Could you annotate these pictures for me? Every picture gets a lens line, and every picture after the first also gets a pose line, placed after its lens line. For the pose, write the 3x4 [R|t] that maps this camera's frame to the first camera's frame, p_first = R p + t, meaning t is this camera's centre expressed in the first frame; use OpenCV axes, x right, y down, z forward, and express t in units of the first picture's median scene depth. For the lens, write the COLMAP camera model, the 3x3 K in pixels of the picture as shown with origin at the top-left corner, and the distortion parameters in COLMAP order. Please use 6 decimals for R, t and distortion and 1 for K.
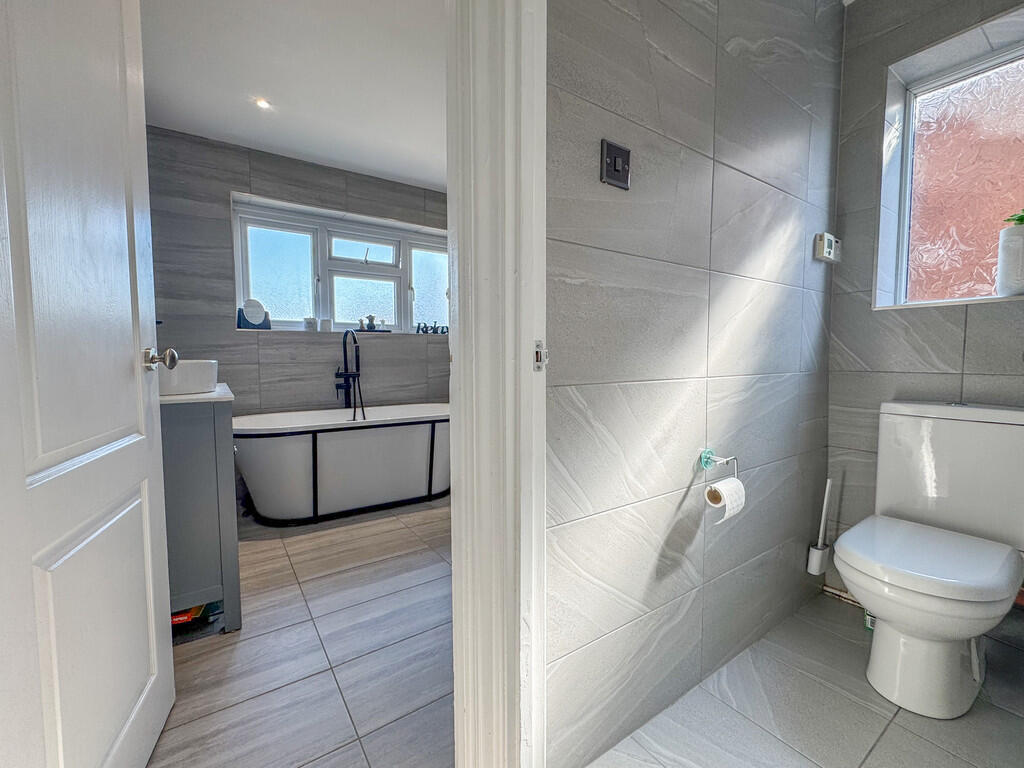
lens RADIAL K [[422.0, 0, 507.8], [0, 422.0, 382.2], [0, 0, 1]] dist [0.001429, 0.000310]
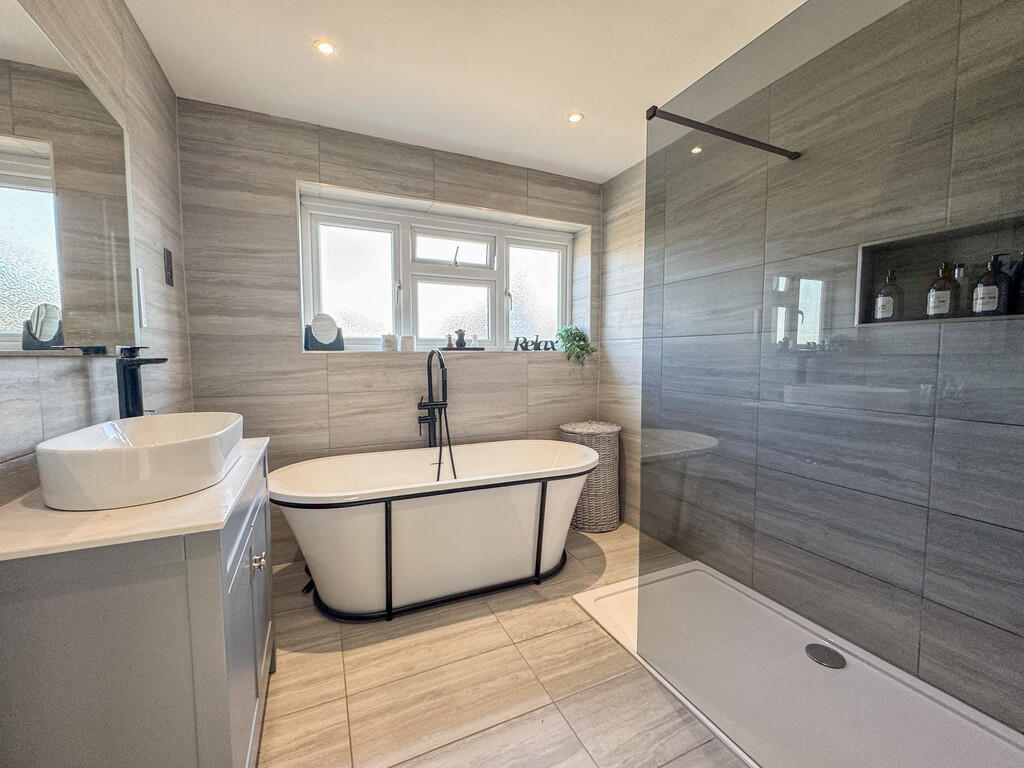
lens RADIAL K [[422.0, 0, 513.4], [0, 422.0, 384.4], [0, 0, 1]] dist [0.001429, 0.000310]
pose [[0.985272, 0.010487, -0.170672, -0.094691], [-0.010563, 0.999944, 0.000461, -0.060001], [0.170668, 0.001349, 0.985328, 0.244331]]
